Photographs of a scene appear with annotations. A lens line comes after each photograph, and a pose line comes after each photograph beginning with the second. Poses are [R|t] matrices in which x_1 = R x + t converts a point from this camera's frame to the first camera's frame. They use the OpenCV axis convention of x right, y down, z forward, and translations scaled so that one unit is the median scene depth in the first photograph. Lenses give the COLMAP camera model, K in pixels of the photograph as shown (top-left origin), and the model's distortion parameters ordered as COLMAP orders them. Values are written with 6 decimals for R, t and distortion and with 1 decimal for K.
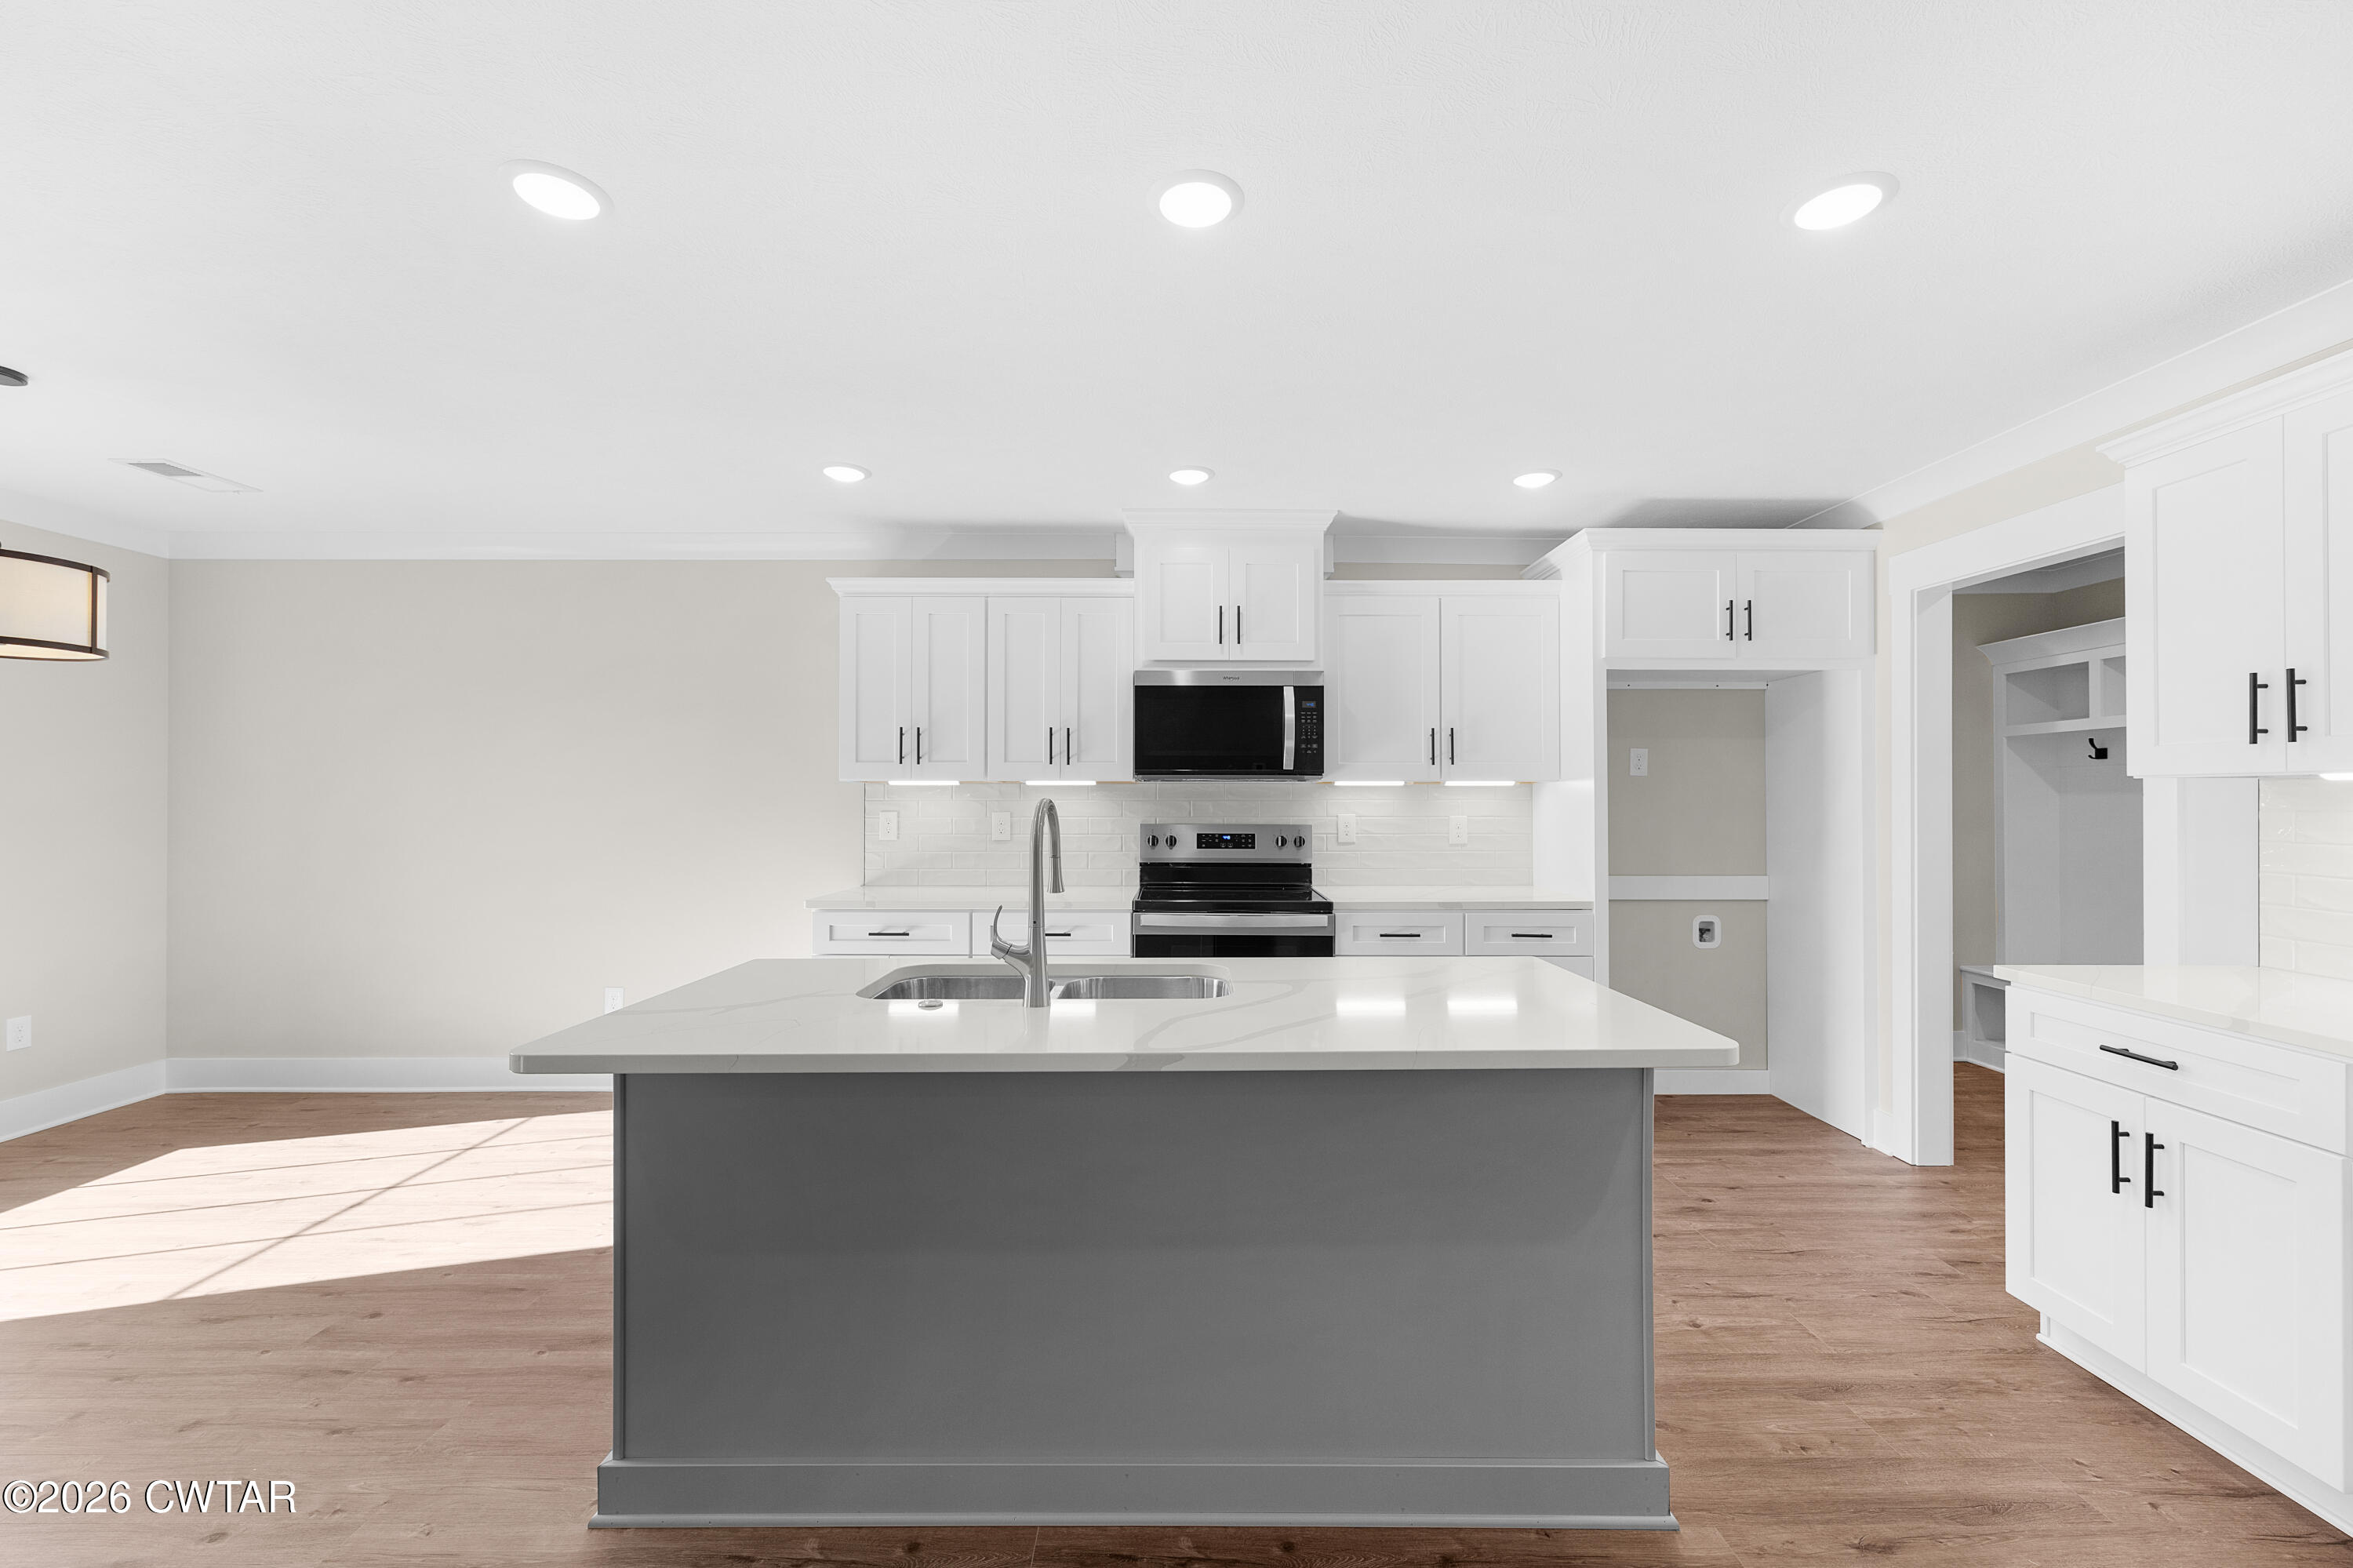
lens RADIAL K [[949.3, 0, 1176.5], [0, 949.3, 791.7], [0, 0, 1]] dist [-0.000384, 0.000261]
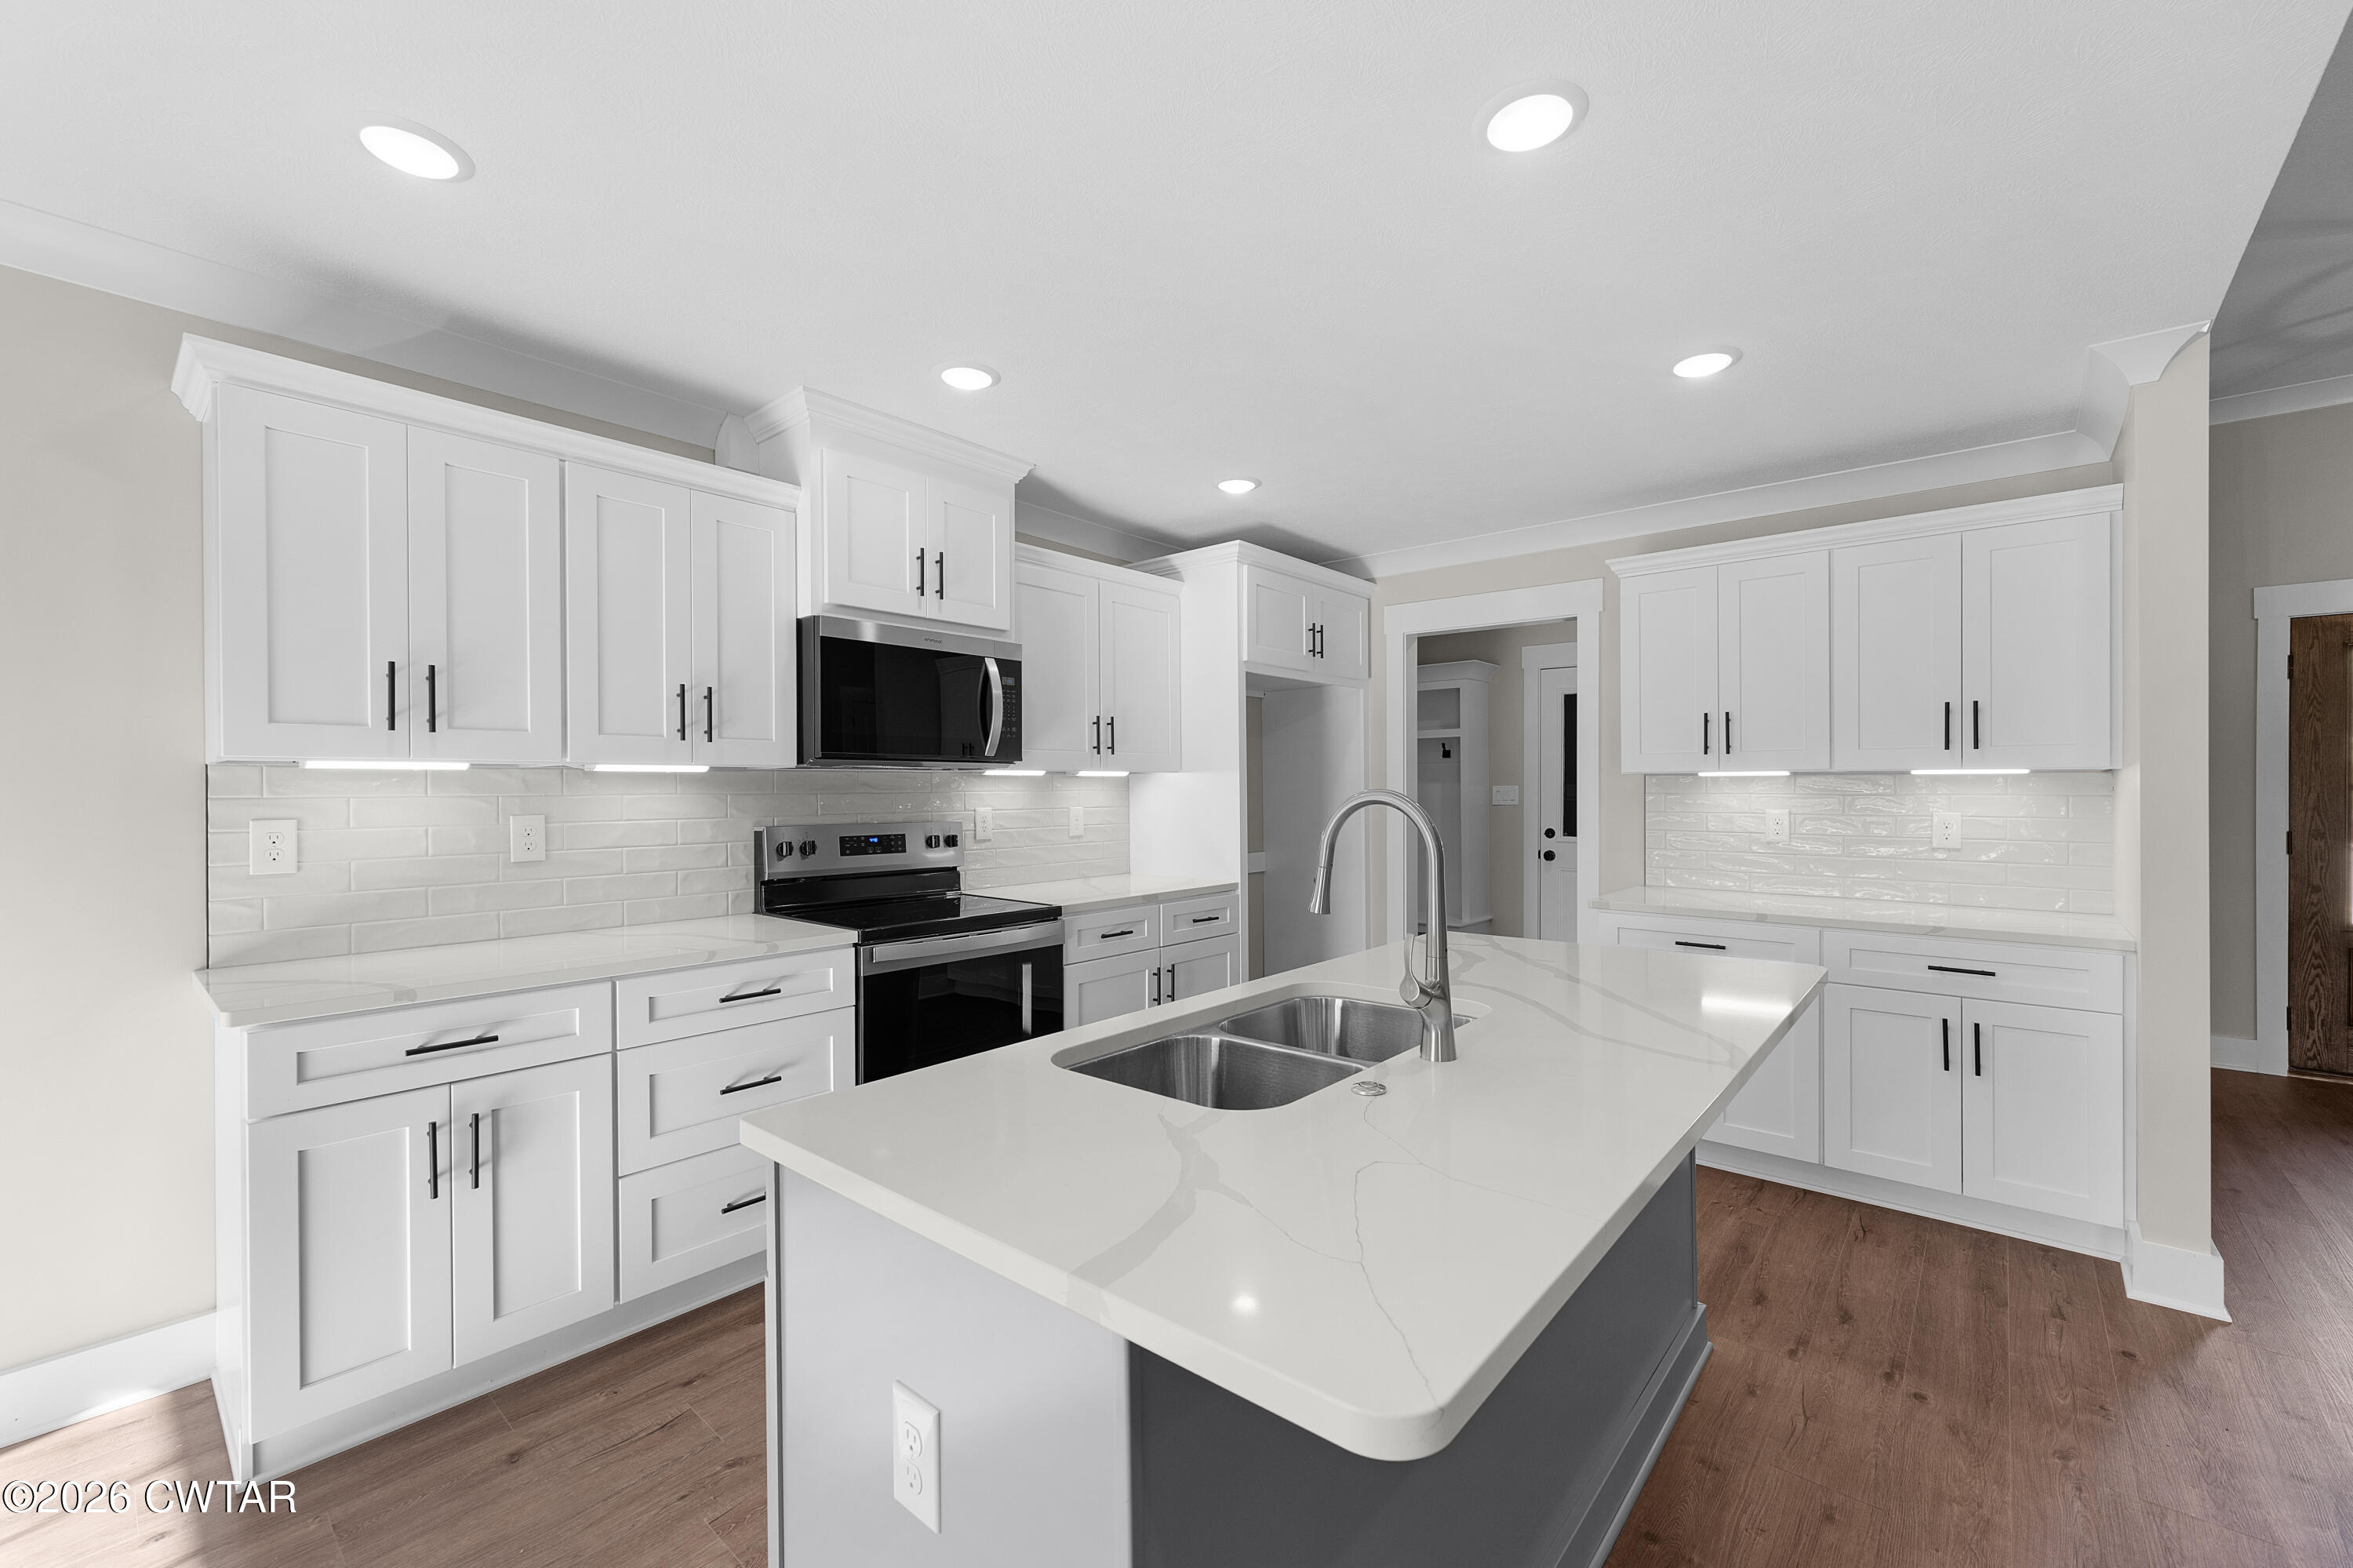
lens RADIAL K [[956.1, 0, 1189.1], [0, 956.1, 792.6], [0, 0, 1]] dist [0.001409, 0.000564]
pose [[0.650920, -0.007740, 0.759107, -0.407366], [0.000726, 0.999954, 0.009573, 0.001554], [-0.759146, -0.005680, 0.650895, 0.302266]]
